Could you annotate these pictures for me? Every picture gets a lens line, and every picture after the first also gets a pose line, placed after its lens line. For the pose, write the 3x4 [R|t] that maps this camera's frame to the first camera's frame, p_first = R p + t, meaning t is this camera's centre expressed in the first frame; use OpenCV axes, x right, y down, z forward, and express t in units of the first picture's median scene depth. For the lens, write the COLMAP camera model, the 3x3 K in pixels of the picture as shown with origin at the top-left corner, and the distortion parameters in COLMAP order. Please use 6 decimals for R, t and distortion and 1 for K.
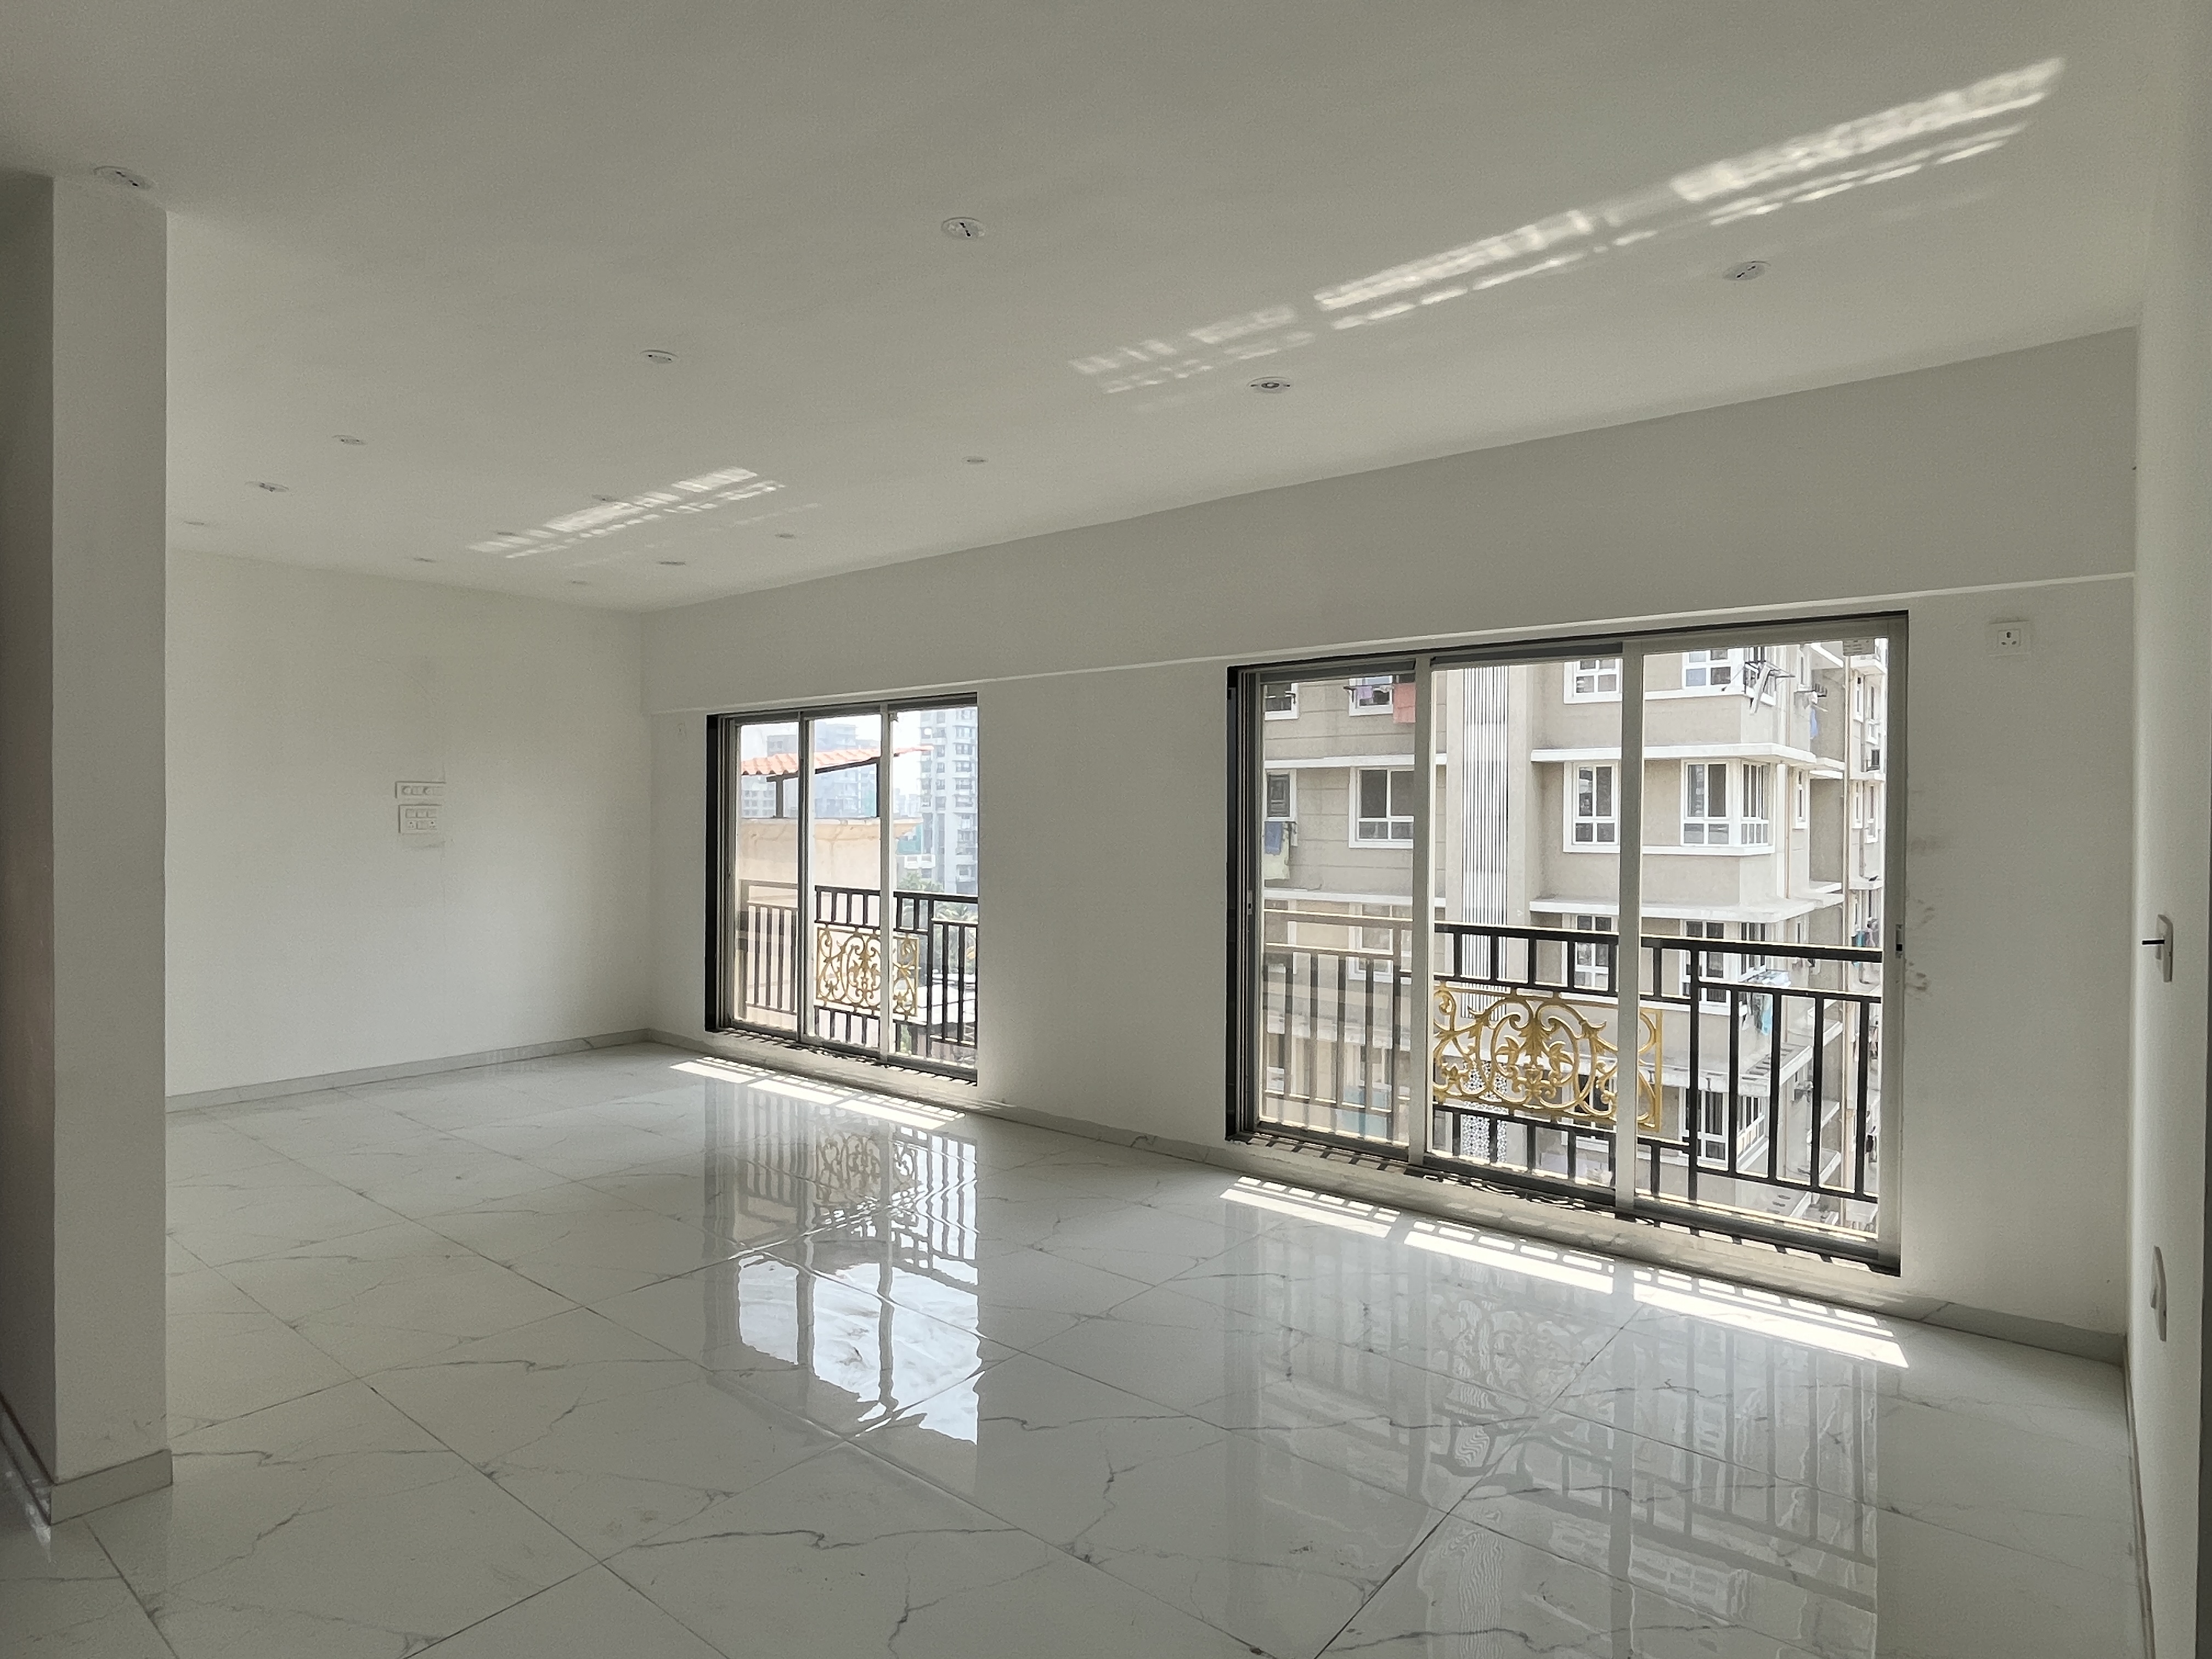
lens RADIAL K [[1222.9, 0, 1062.7], [0, 1222.9, 827.5], [0, 0, 1]] dist [0.004289, 0.000873]
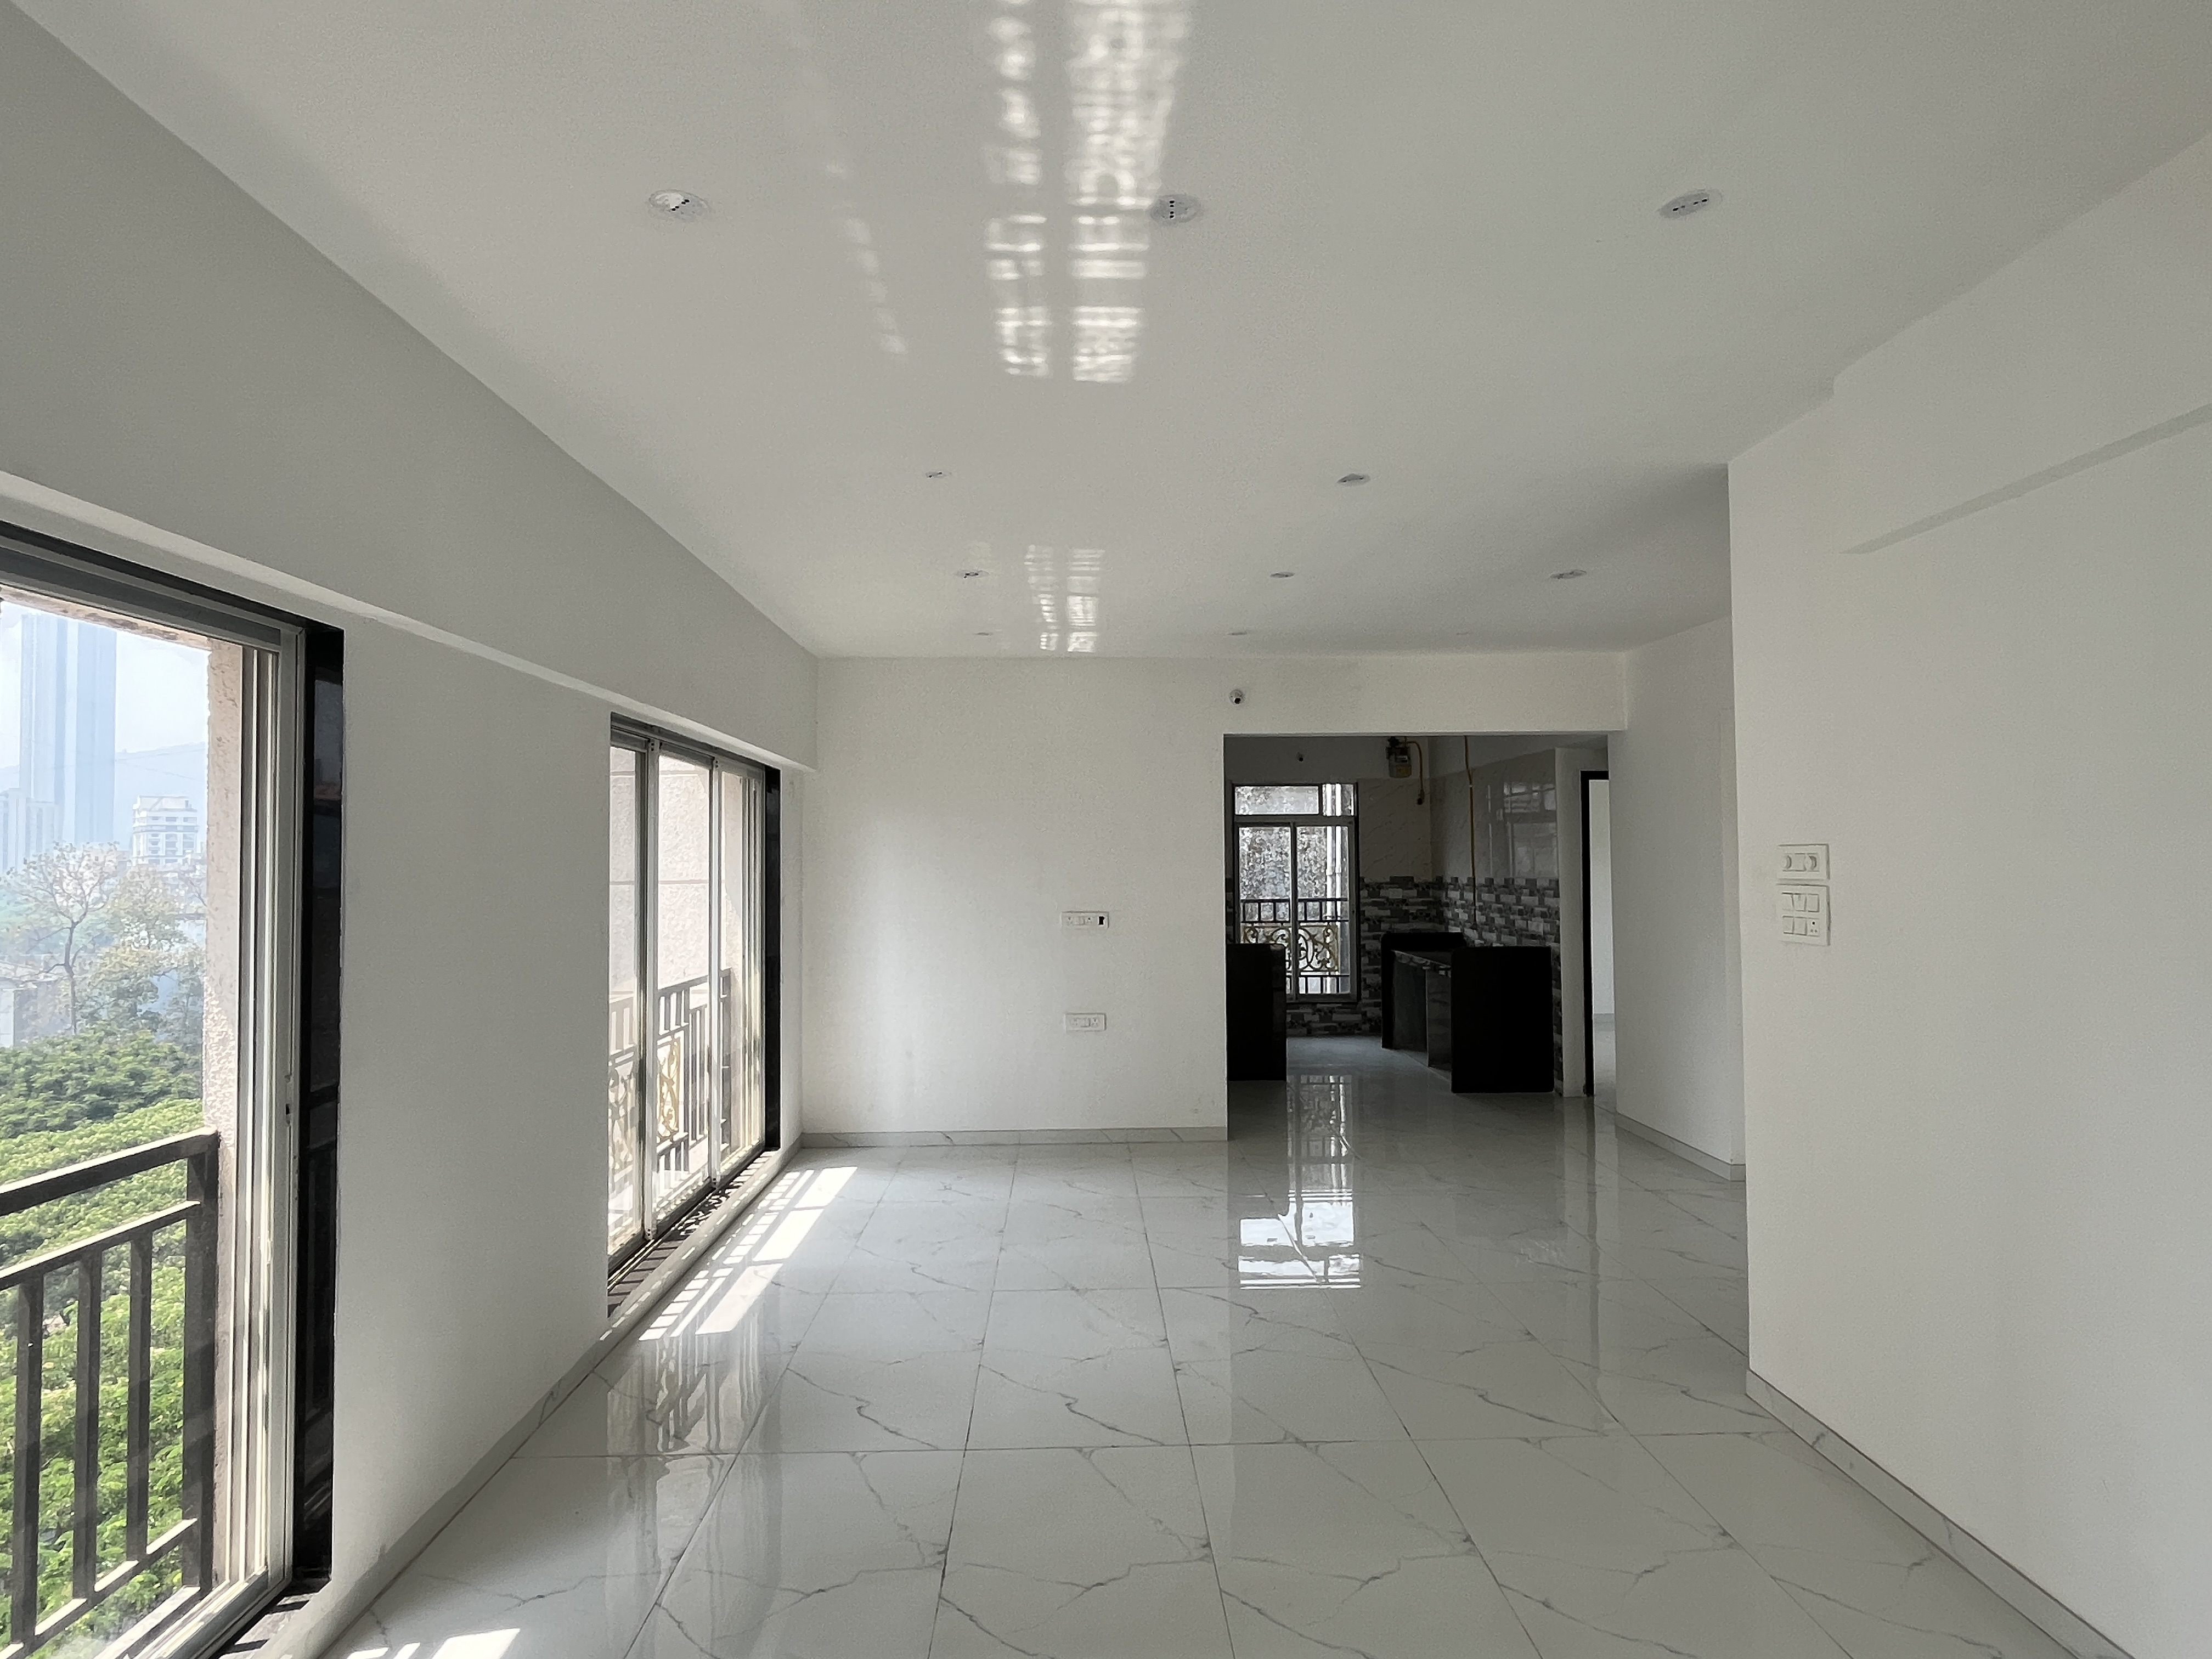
lens RADIAL K [[1204.7, 0, 1088.6], [0, 1204.7, 822.1], [0, 0, 1]] dist [-0.001817, -0.000792]
pose [[-0.660895, 0.027099, 0.749989, -0.558055], [0.011811, 0.999600, -0.025710, -0.031817], [-0.750386, -0.008134, -0.660950, 1.093689]]
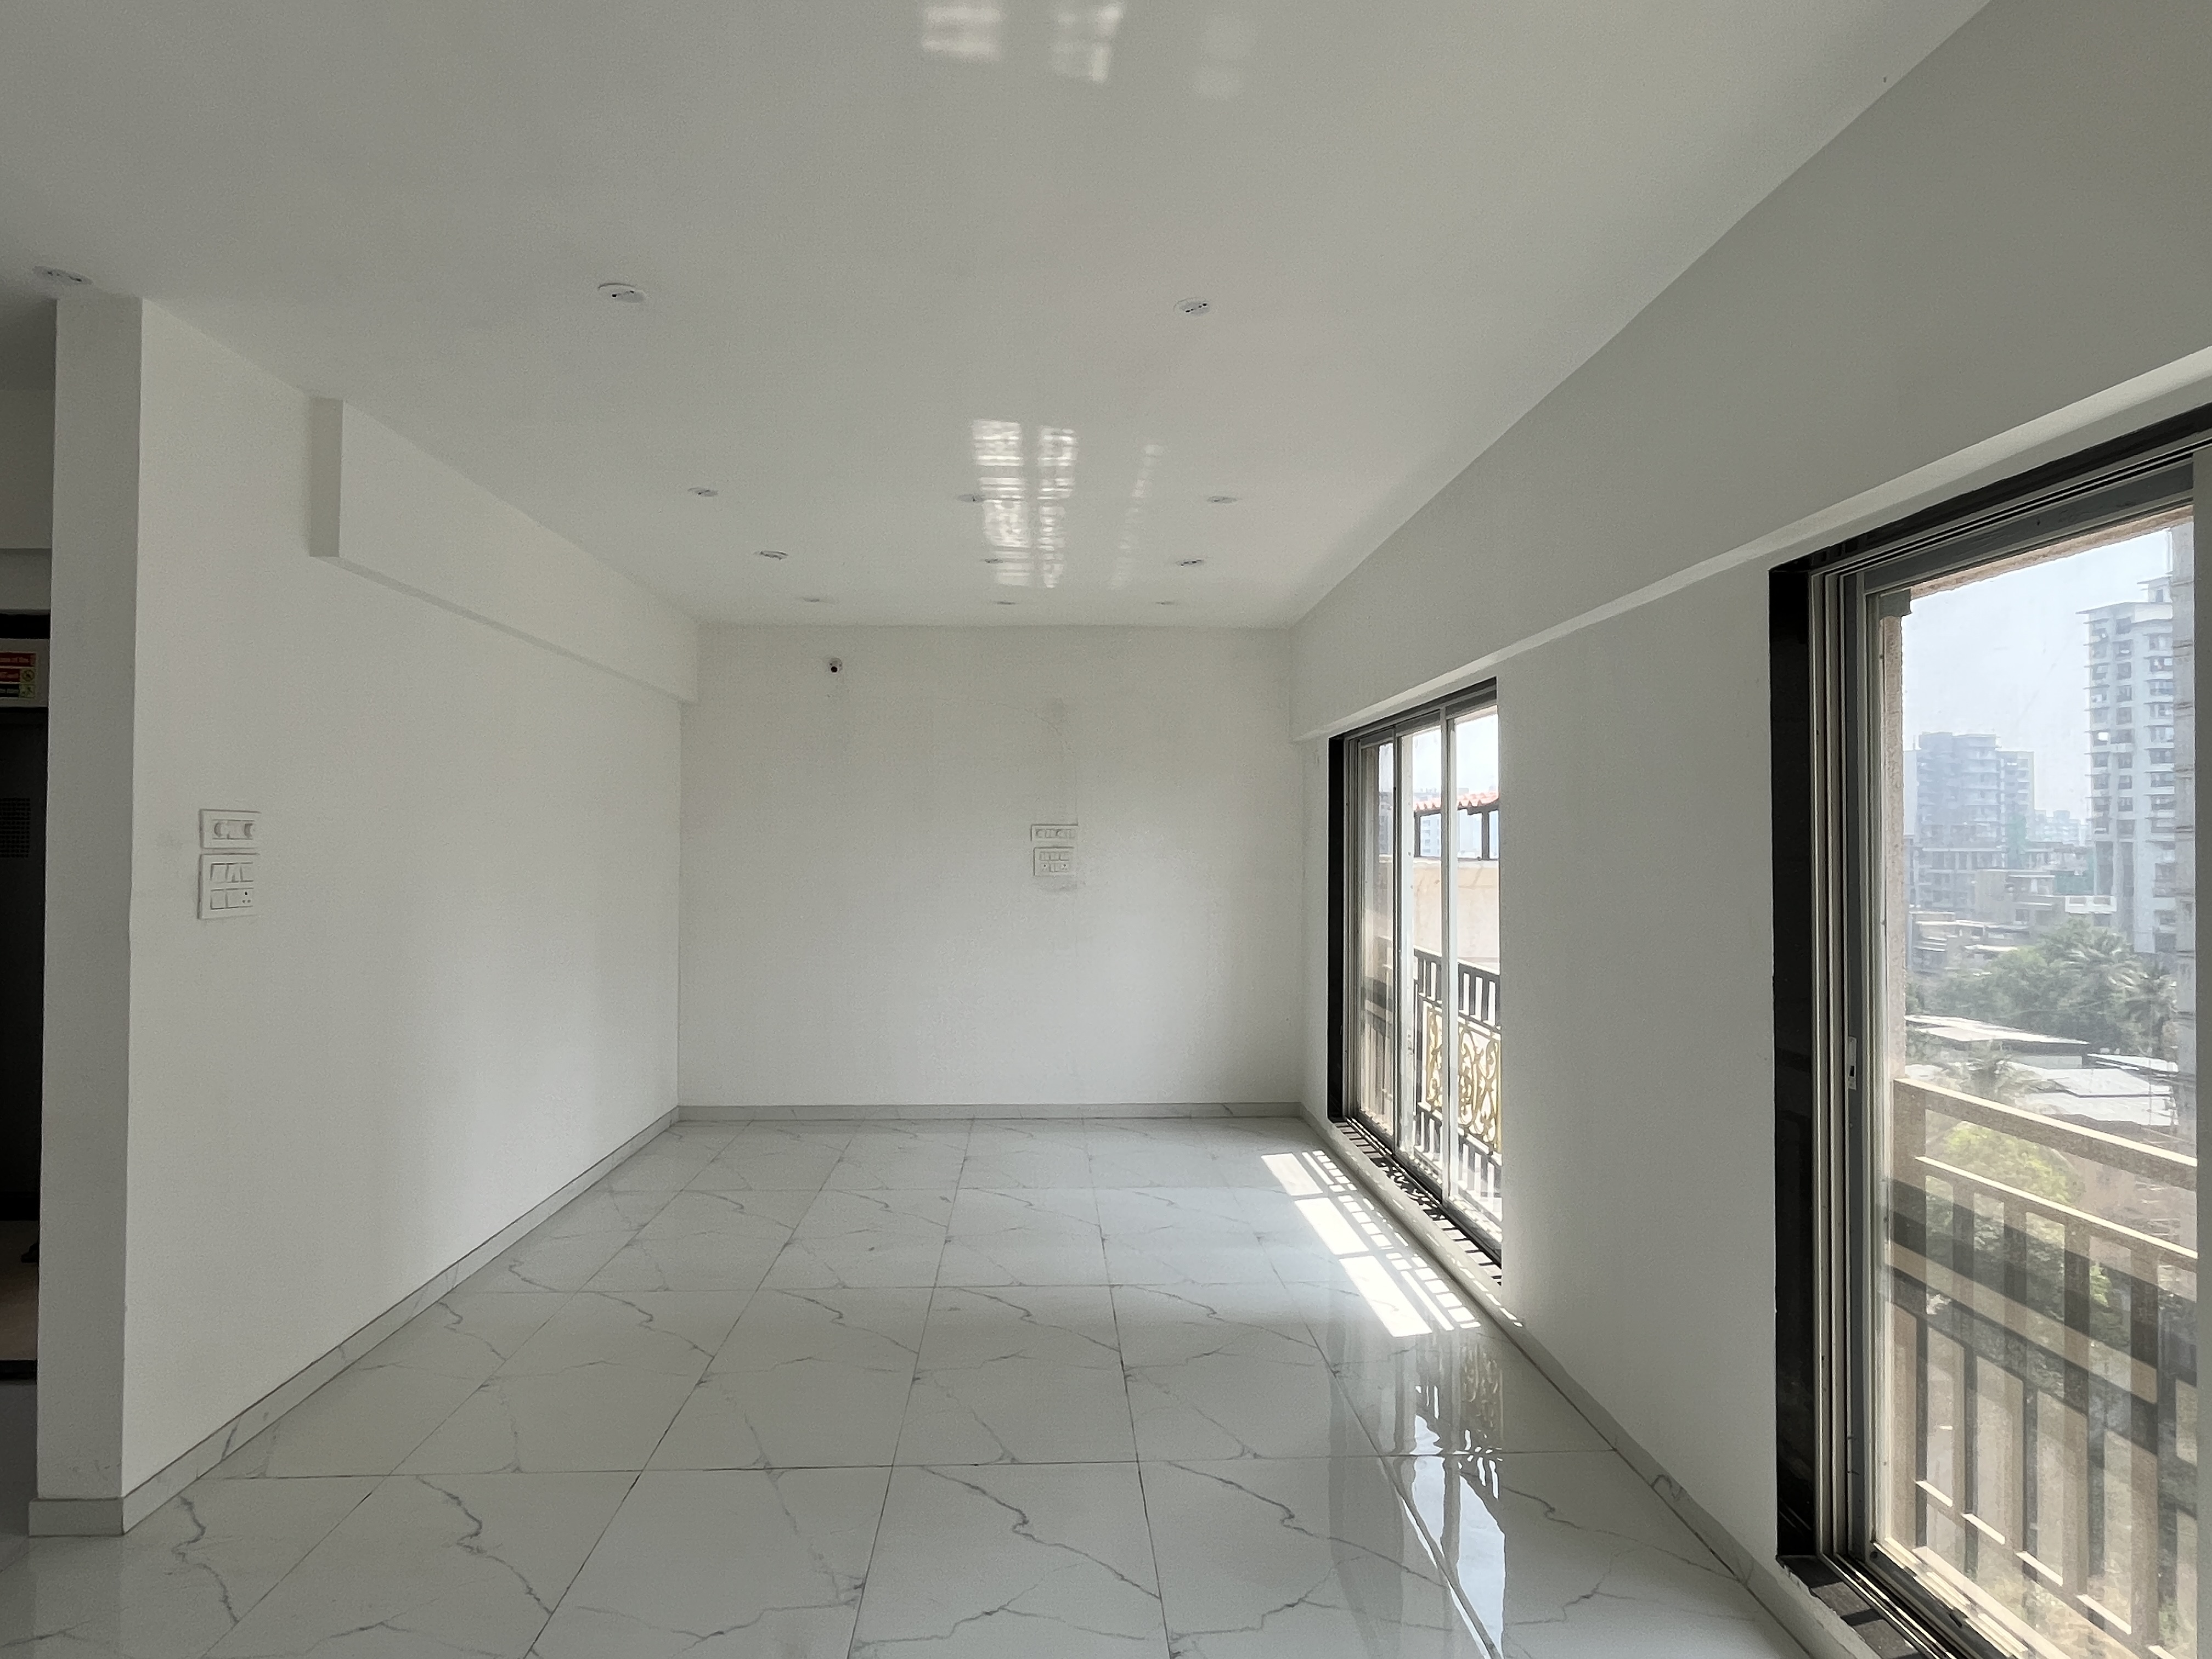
lens RADIAL K [[1204.7, 0, 1088.6], [0, 1204.7, 822.1], [0, 0, 1]] dist [-0.001817, -0.000792]
pose [[0.679789, -0.015946, -0.733235, 0.255113], [-0.005353, 0.999629, -0.026703, -0.015233], [0.733389, 0.022077, 0.679451, 0.408885]]
